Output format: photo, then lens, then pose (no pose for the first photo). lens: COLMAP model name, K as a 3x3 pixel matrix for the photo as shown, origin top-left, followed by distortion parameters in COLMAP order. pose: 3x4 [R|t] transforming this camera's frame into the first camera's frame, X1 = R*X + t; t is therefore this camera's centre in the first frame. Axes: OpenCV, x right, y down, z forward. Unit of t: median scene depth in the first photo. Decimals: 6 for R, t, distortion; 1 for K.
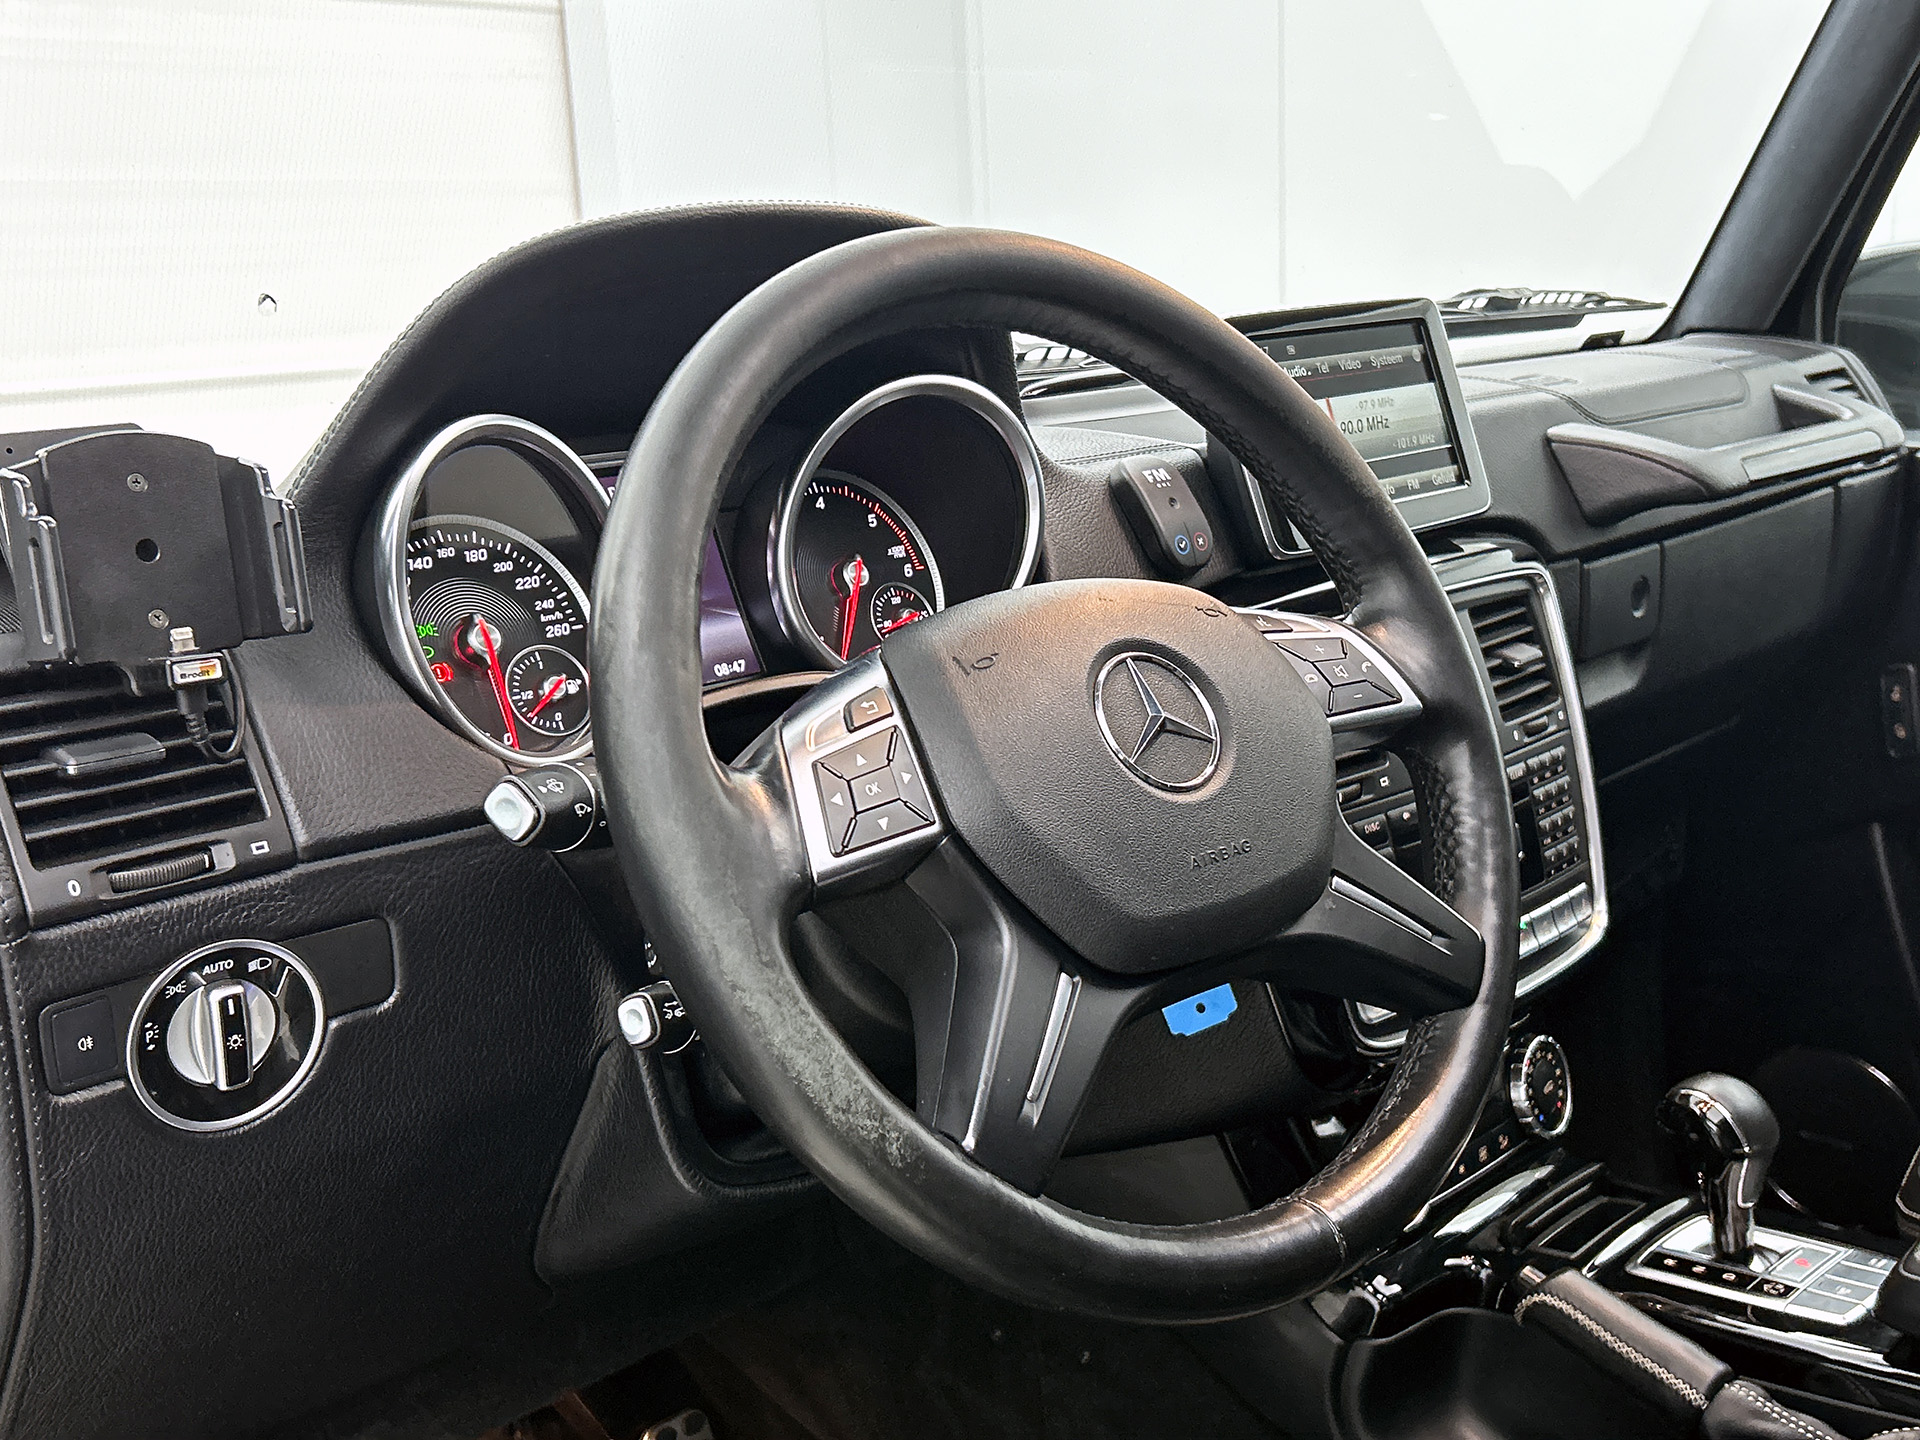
lens RADIAL K [[2034.5, 0, 960.0], [0, 2034.5, 720.0], [0, 0, 1]] dist [0.236094, -0.489058]
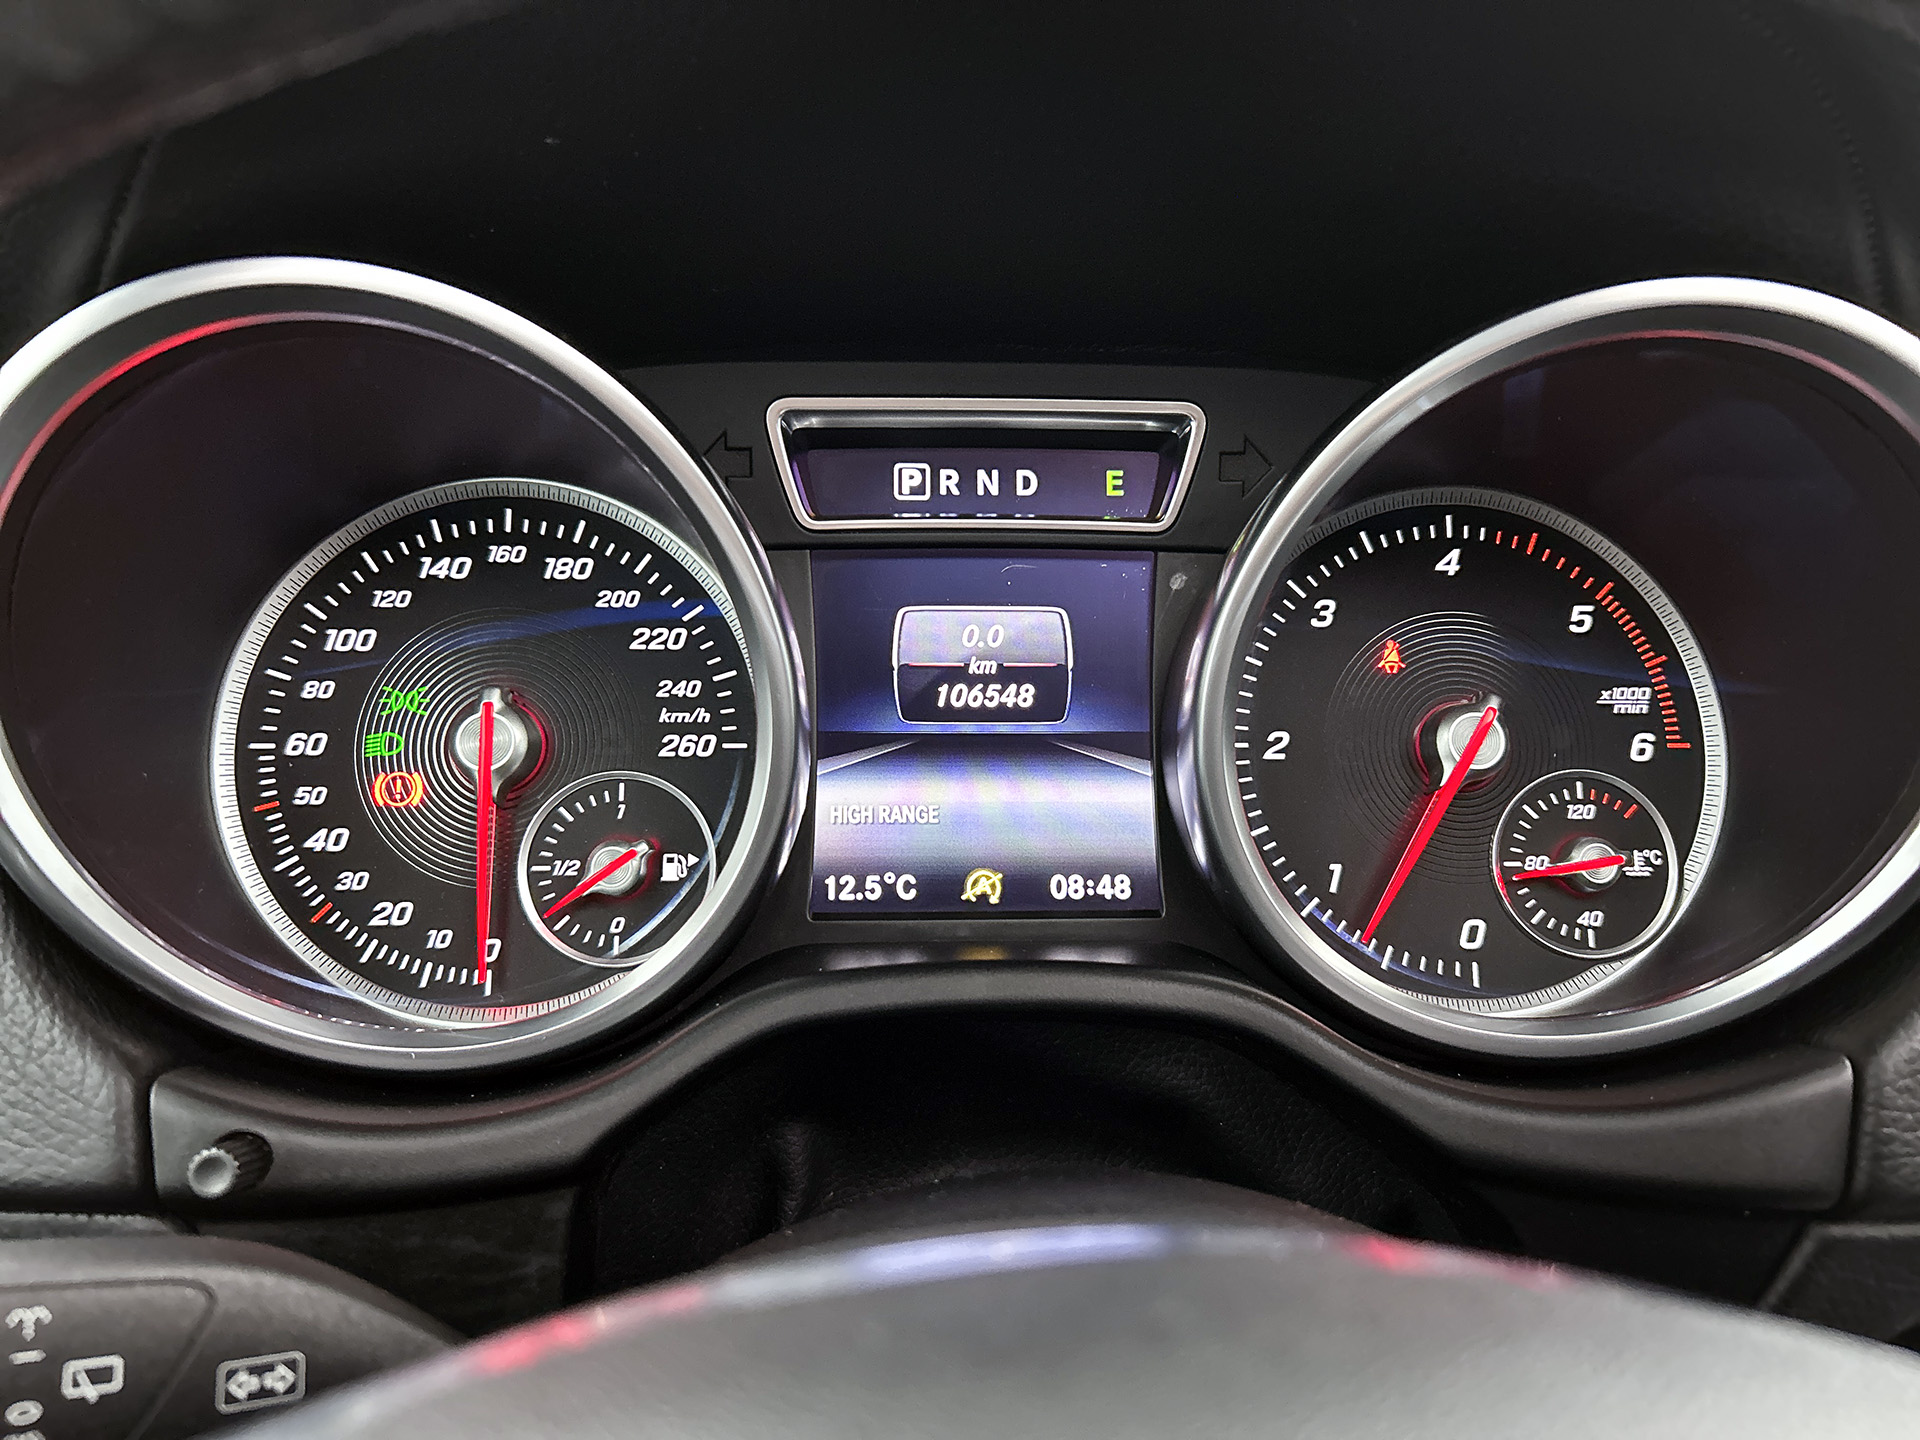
lens RADIAL K [[1442.4, 0, 960.0], [0, 1442.4, 720.0], [0, 0, 1]] dist [0.092405, -0.282957]
pose [[0.754910, 0.234577, -0.612441, 0.060884], [-0.188254, 0.972052, 0.140269, -0.109911], [0.628228, 0.009404, 0.777972, 0.775193]]
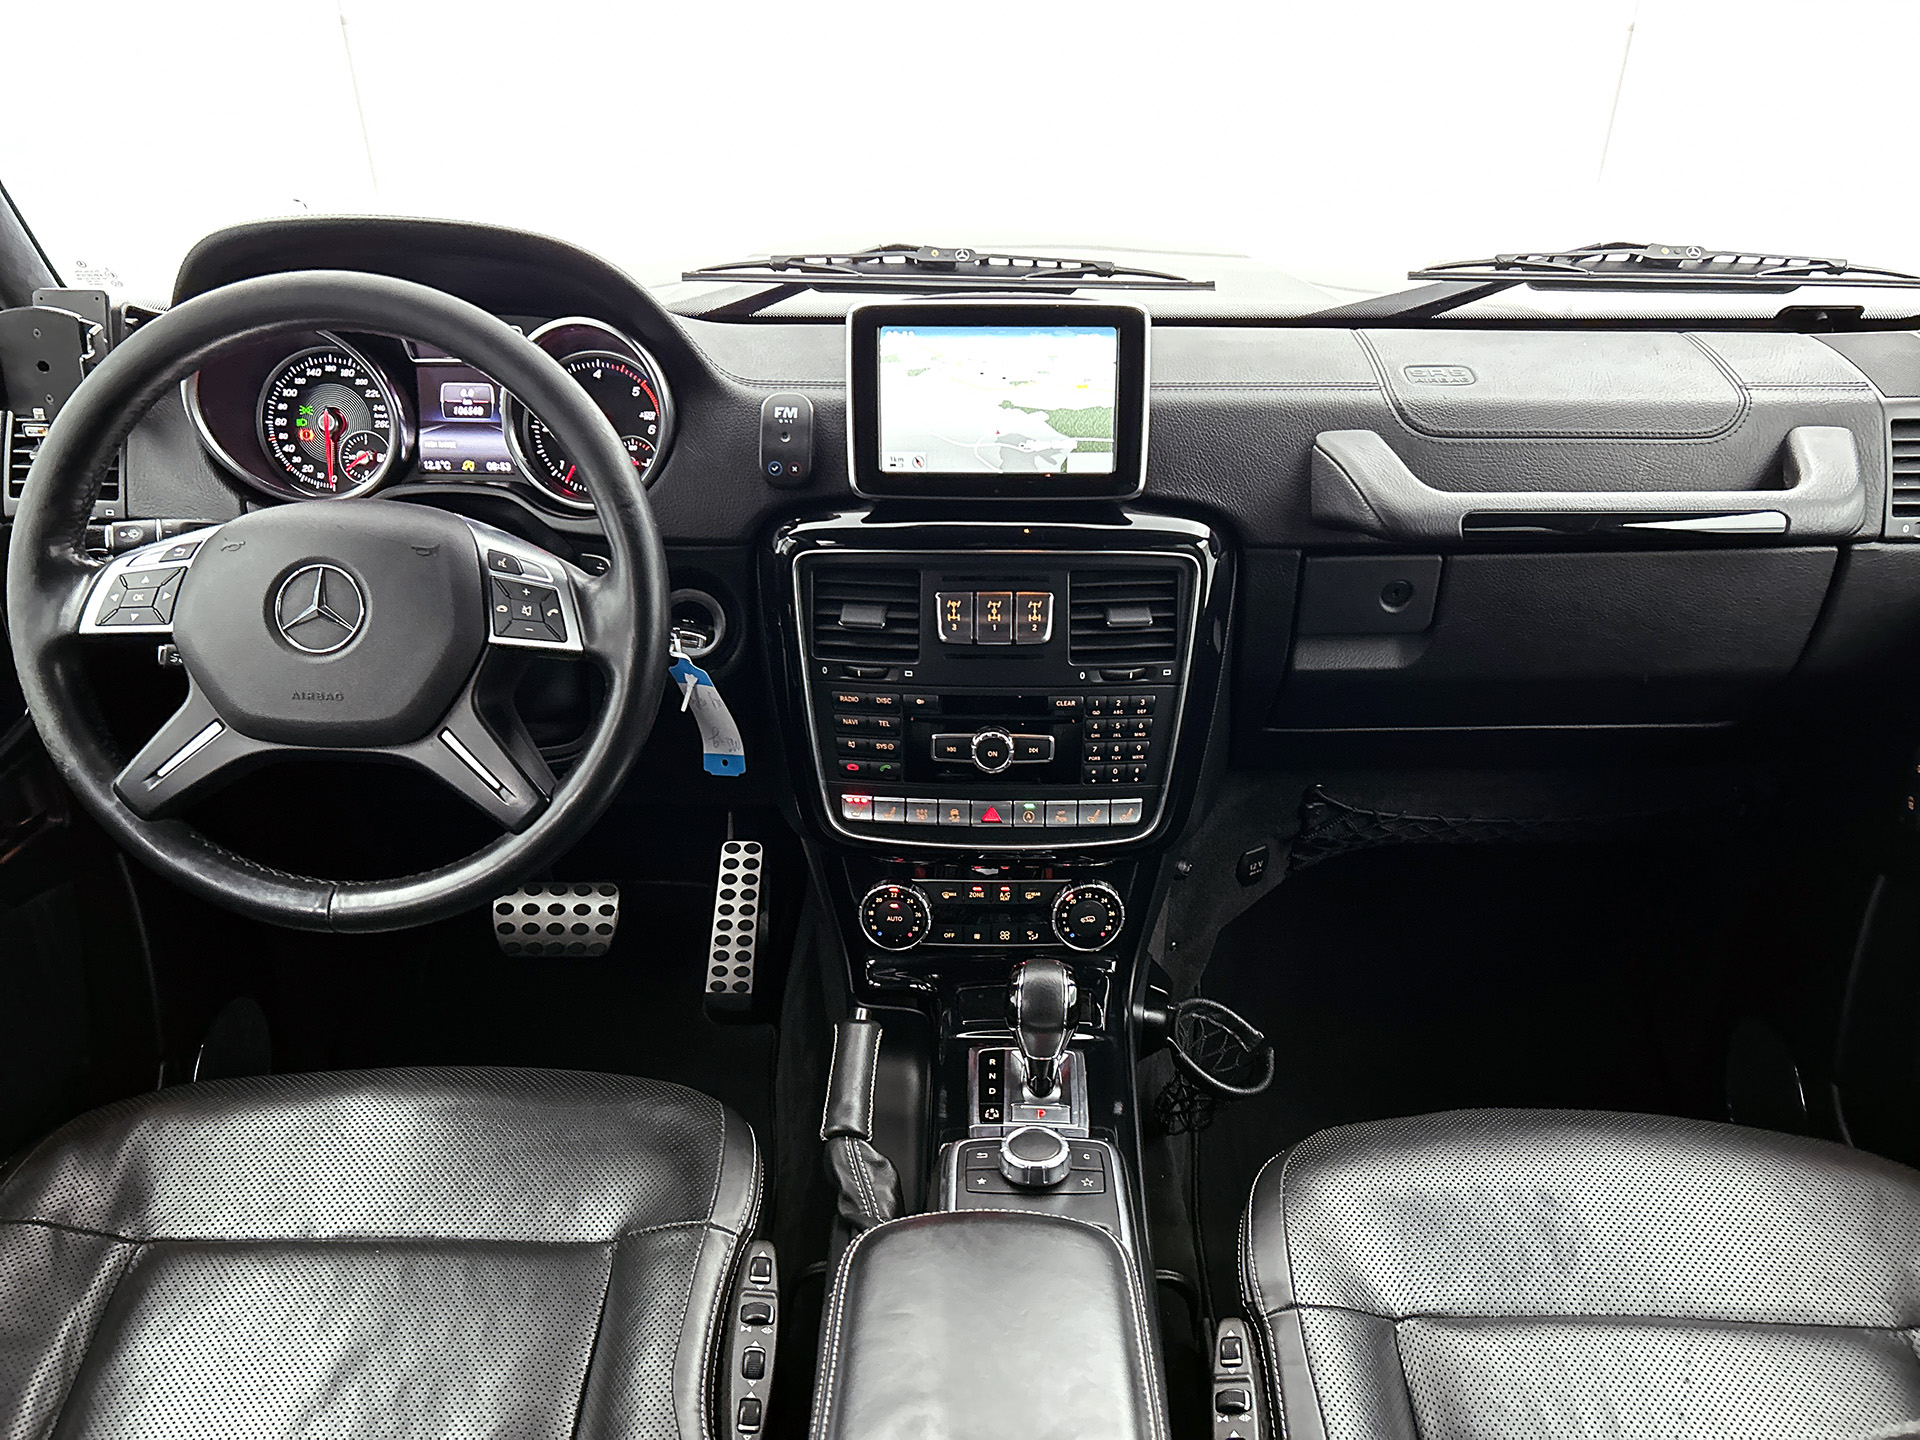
lens RADIAL K [[1462.5, 0, 948.0], [0, 1462.5, 735.0], [0, 0, 1]] dist [0.028217, -0.011337]
pose [[0.700959, 0.410265, -0.583386, 0.996380], [-0.189273, 0.895660, 0.402454, -0.406638], [0.687628, -0.171684, 0.705473, 0.395811]]
